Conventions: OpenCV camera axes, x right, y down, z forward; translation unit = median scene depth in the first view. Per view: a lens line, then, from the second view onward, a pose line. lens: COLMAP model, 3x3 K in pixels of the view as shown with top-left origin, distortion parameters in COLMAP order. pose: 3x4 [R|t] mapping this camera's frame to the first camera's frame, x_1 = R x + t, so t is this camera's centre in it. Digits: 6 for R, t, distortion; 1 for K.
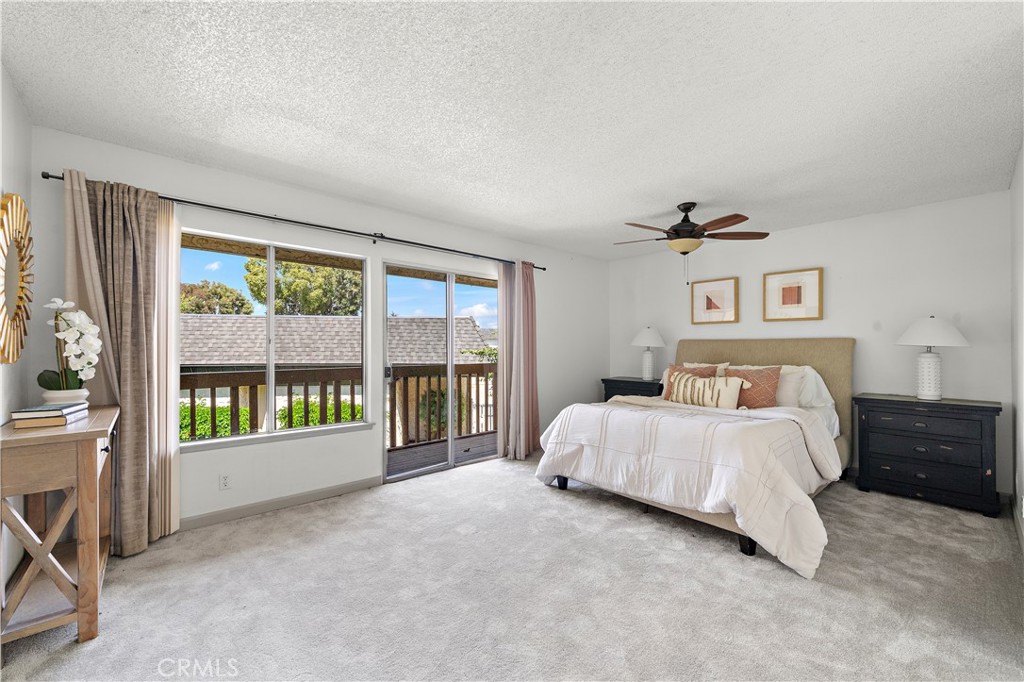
lens RADIAL K [[413.1, 0, 512.8], [0, 413.1, 343.0], [0, 0, 1]] dist [-0.006100, -0.000384]
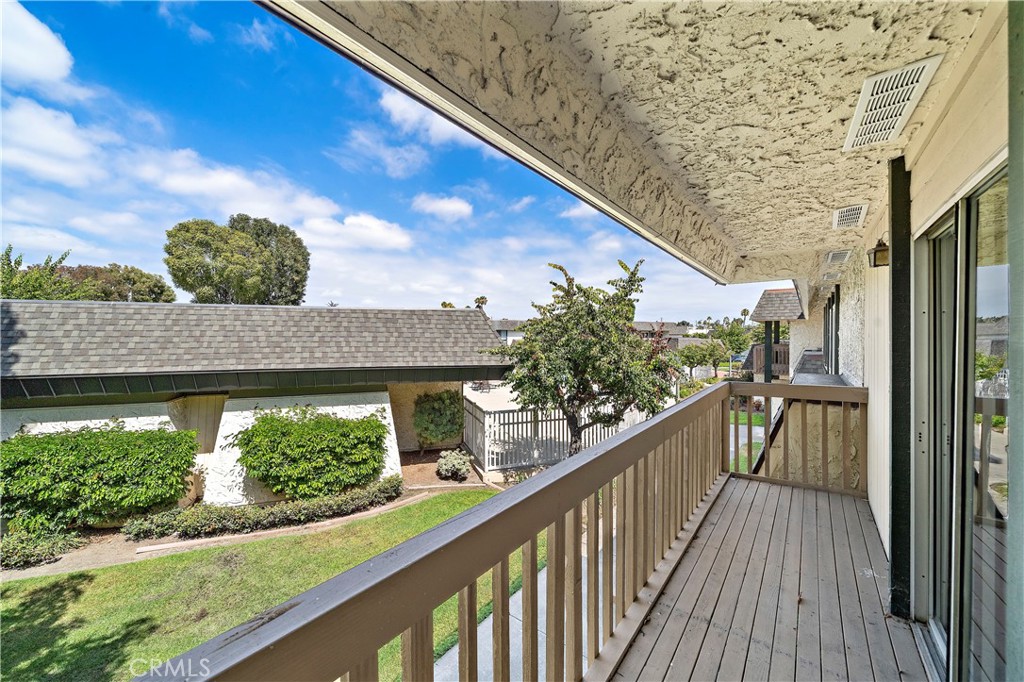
lens RADIAL K [[388.1, 0, 514.9], [0, 388.1, 338.0], [0, 0, 1]] dist [-0.003285, -0.000610]
pose [[0.986821, -0.001775, 0.161806, -0.167007], [-0.000266, 0.999921, 0.012592, -0.014005], [-0.161815, -0.012469, 0.986742, 0.207769]]
